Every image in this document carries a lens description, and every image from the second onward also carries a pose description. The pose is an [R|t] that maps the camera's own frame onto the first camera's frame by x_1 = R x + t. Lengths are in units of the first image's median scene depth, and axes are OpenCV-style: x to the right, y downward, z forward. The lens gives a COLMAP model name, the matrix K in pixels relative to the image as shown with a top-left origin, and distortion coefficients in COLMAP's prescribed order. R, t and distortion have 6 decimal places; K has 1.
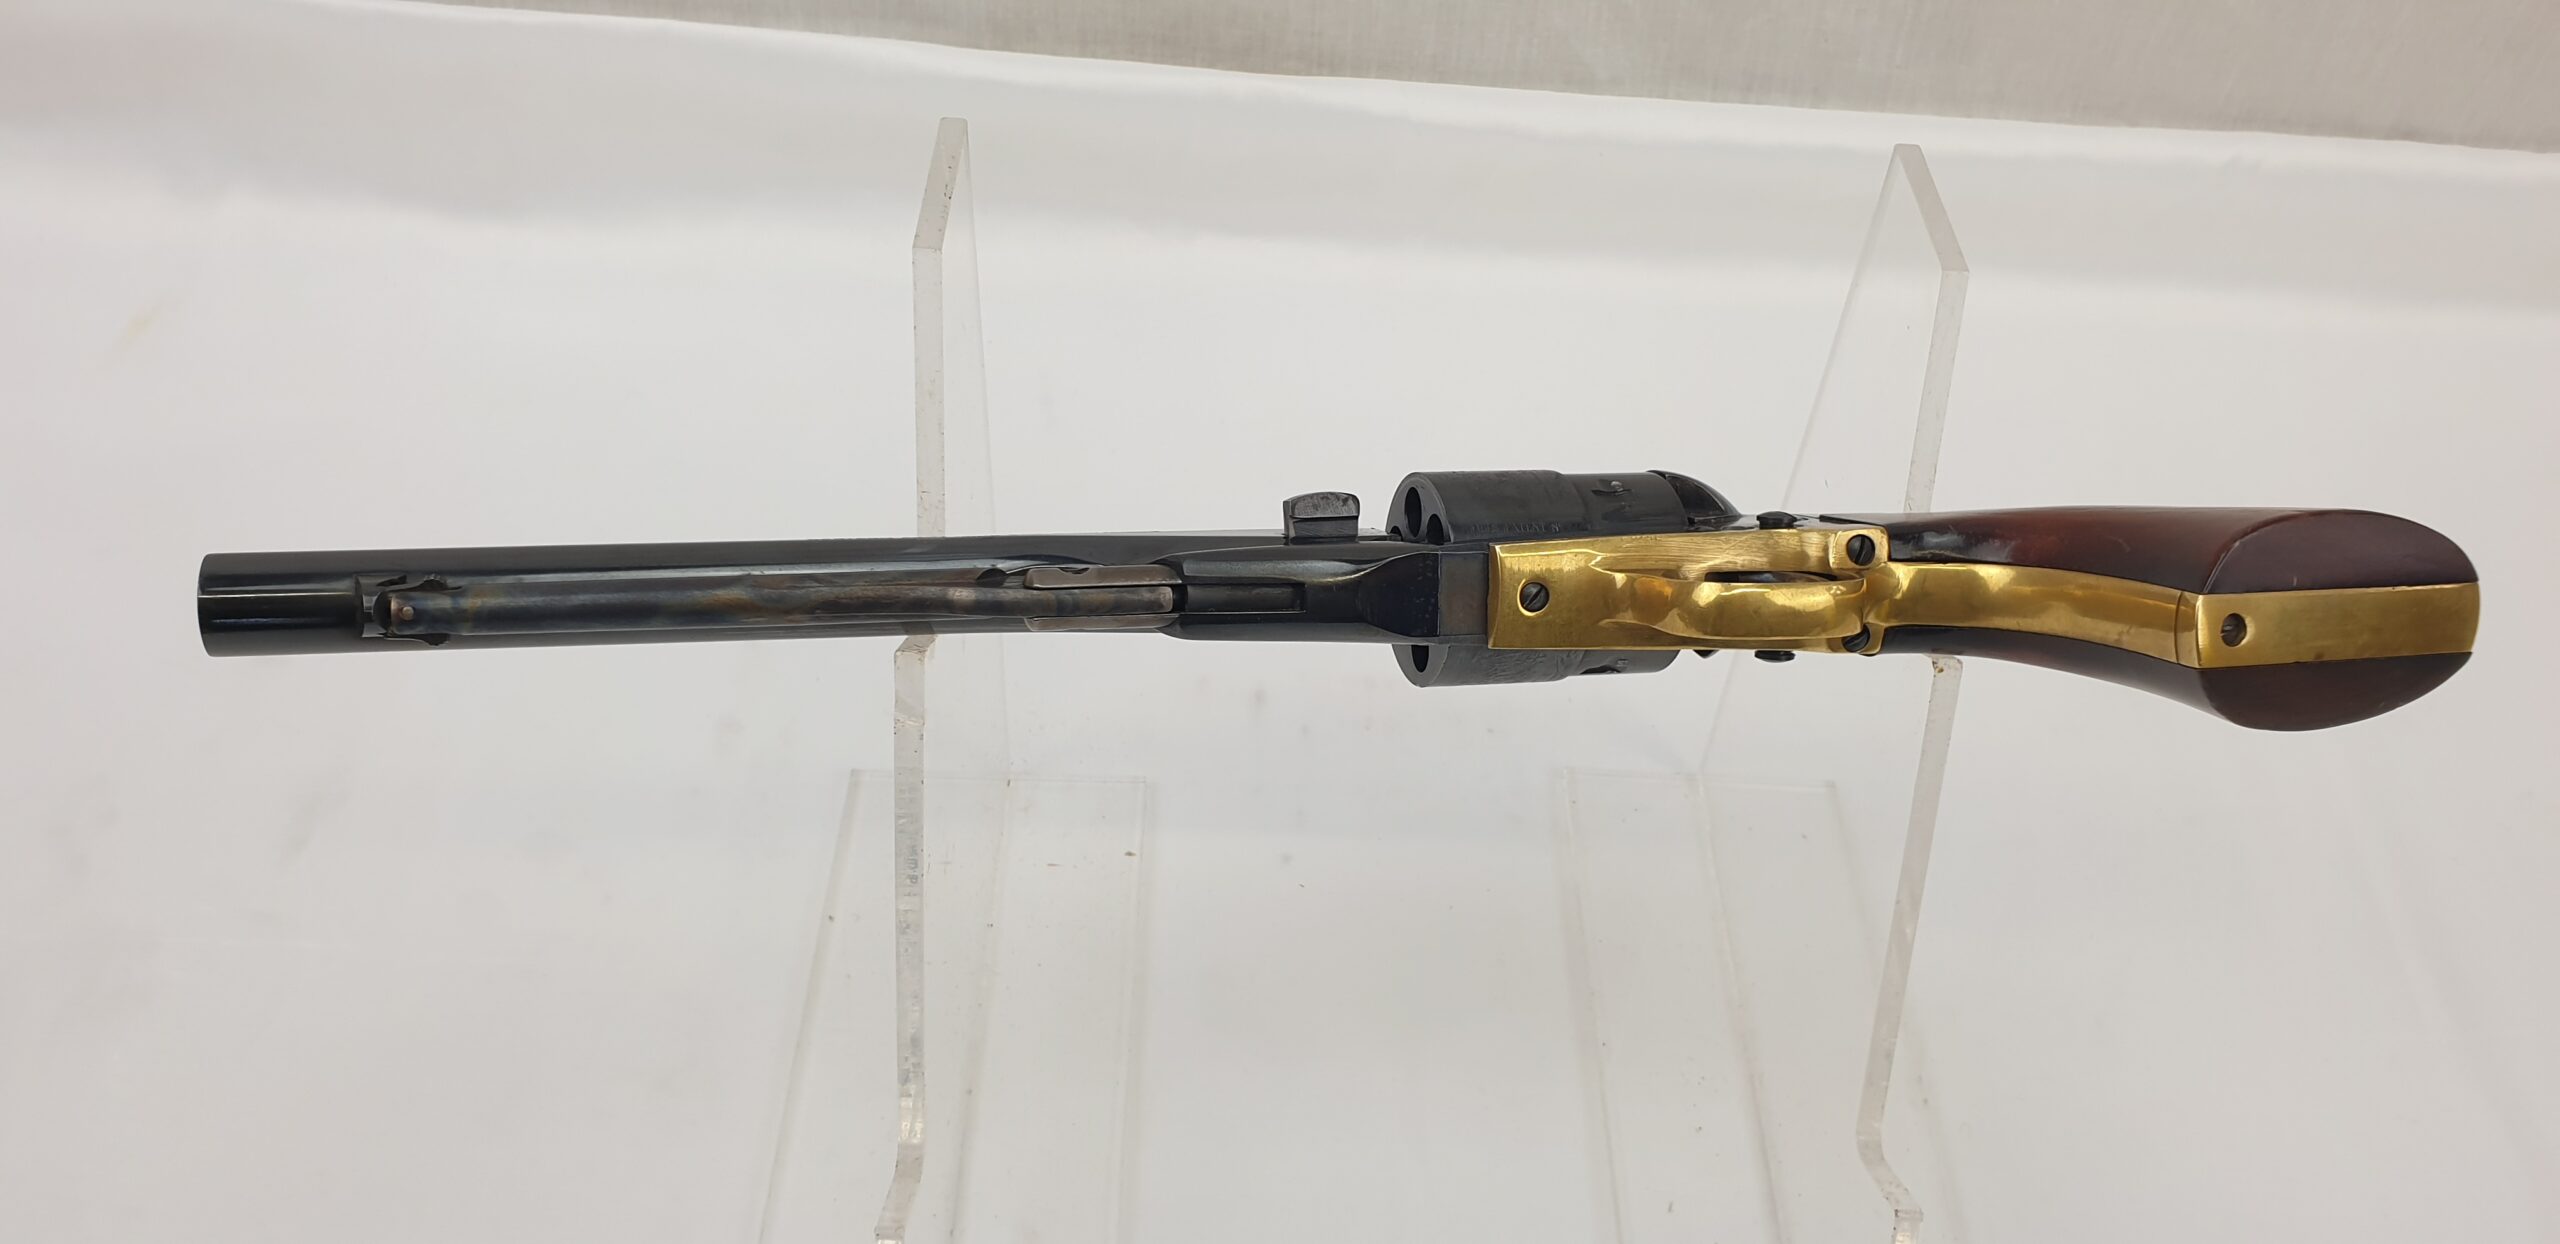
lens RADIAL K [[1923.9, 0, 1284.6], [0, 1923.9, 623.5], [0, 0, 1]] dist [-0.003461, 0.002233]
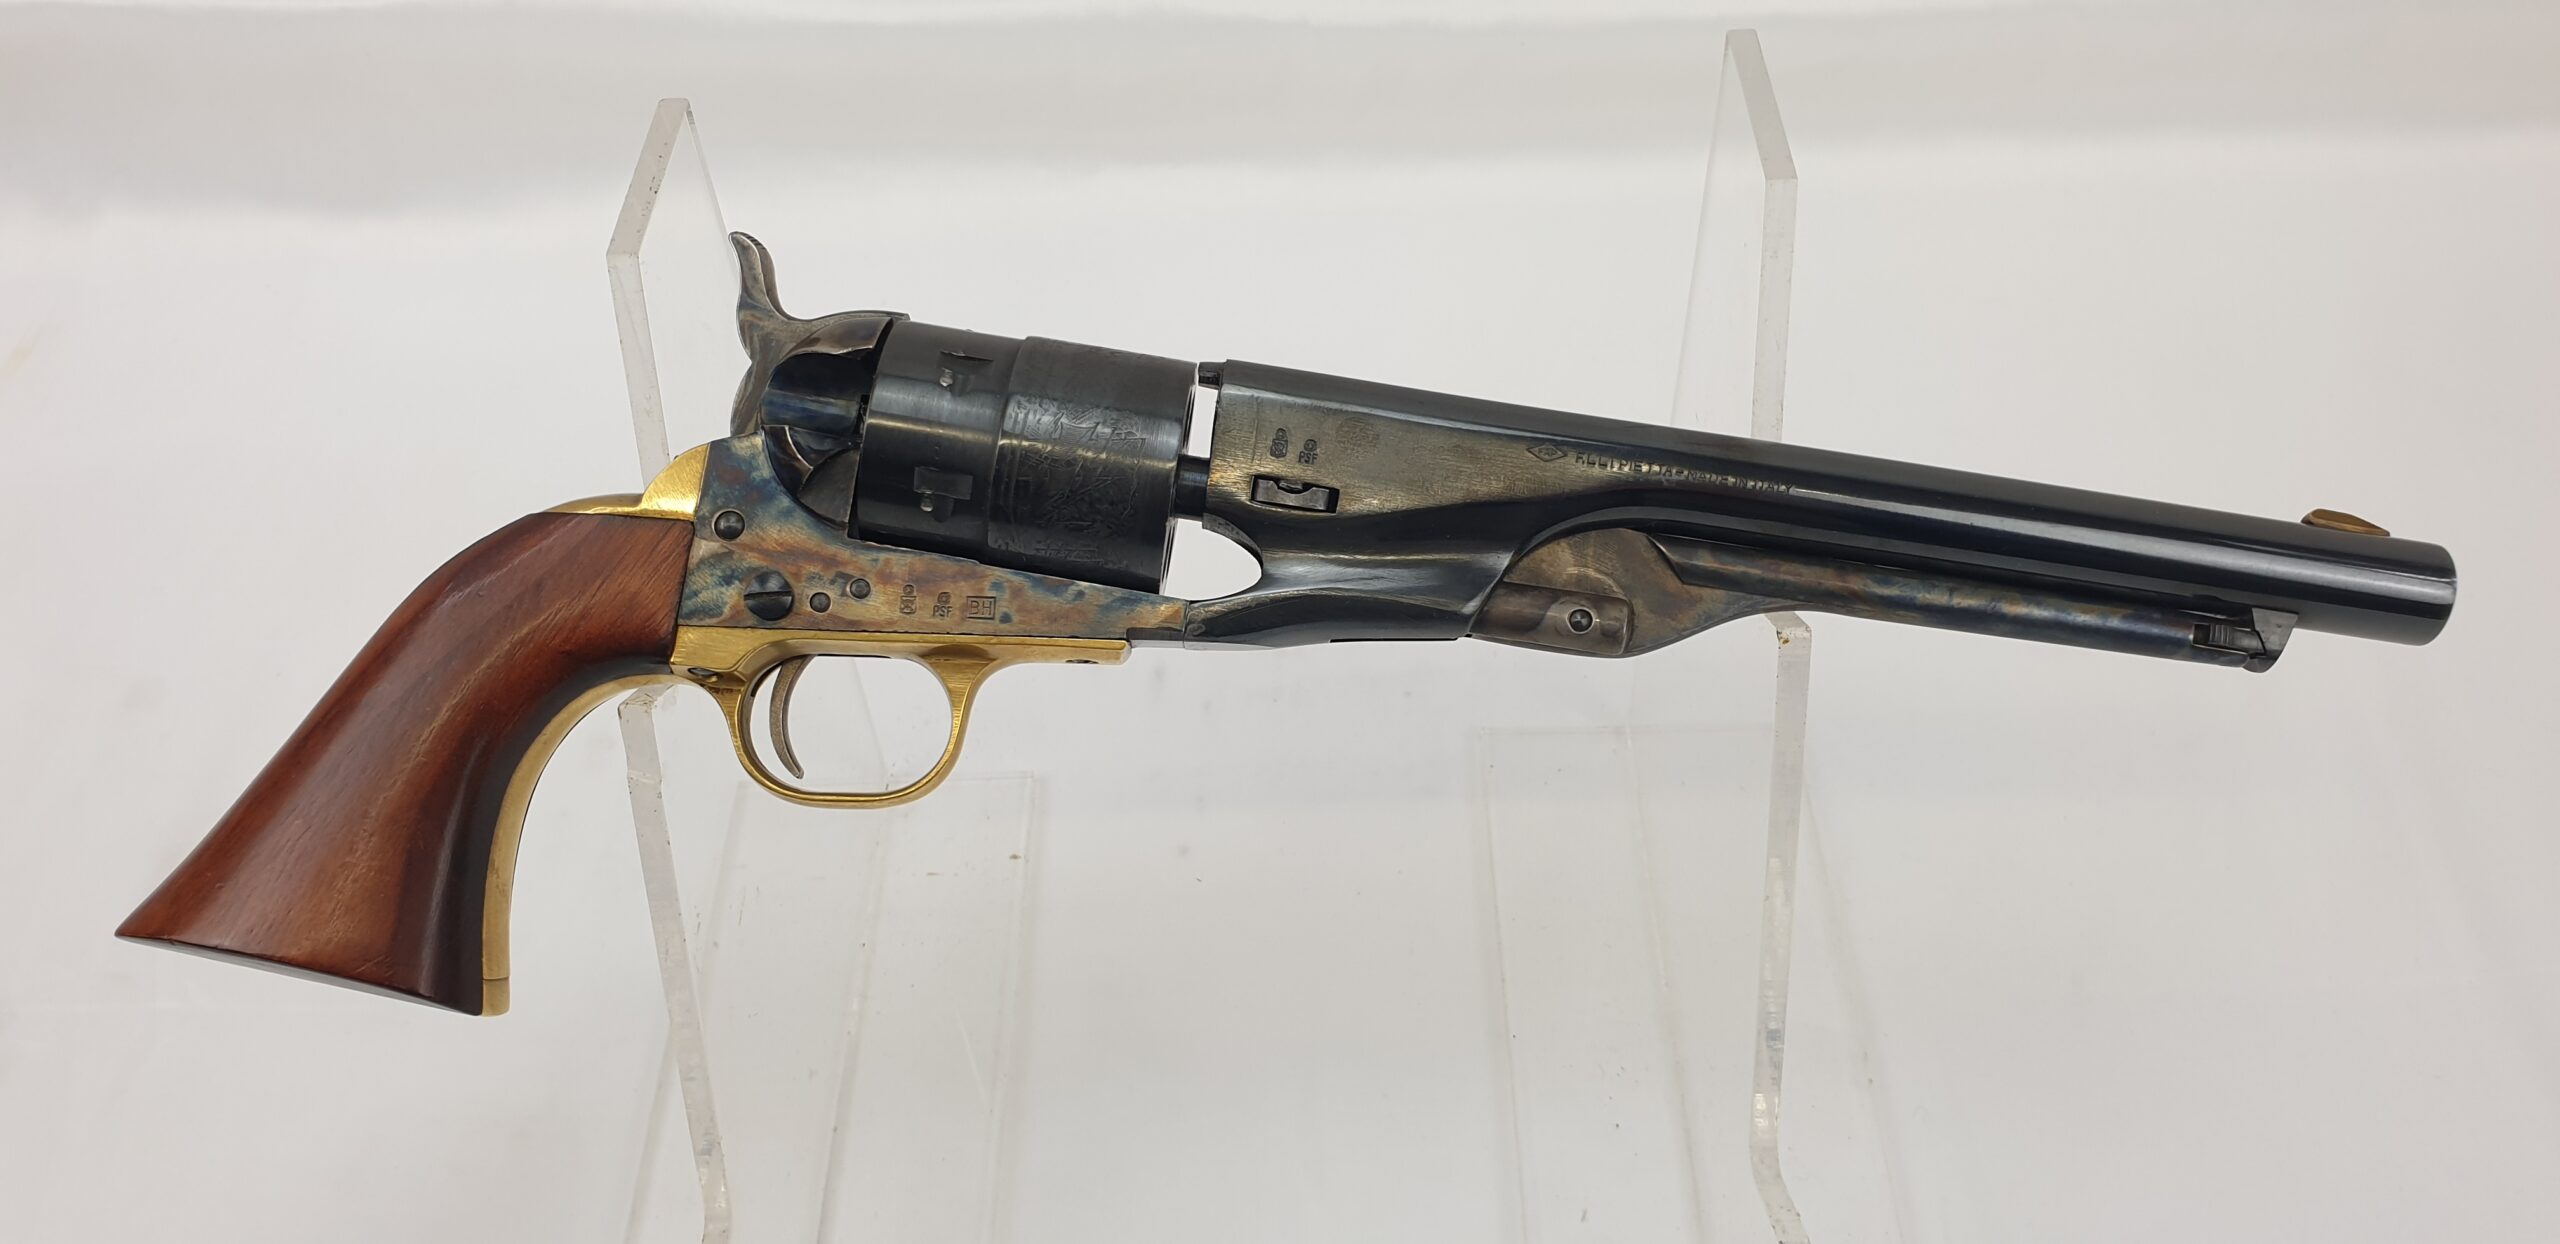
lens RADIAL K [[1923.9, 0, 1304.4], [0, 1923.9, 618.0], [0, 0, 1]] dist [-0.003461, 0.002233]
pose [[0.995118, -0.068534, -0.071020, 0.152403], [0.072499, 0.995859, 0.054845, -0.042009], [0.066967, -0.059727, 0.995966, 0.091629]]
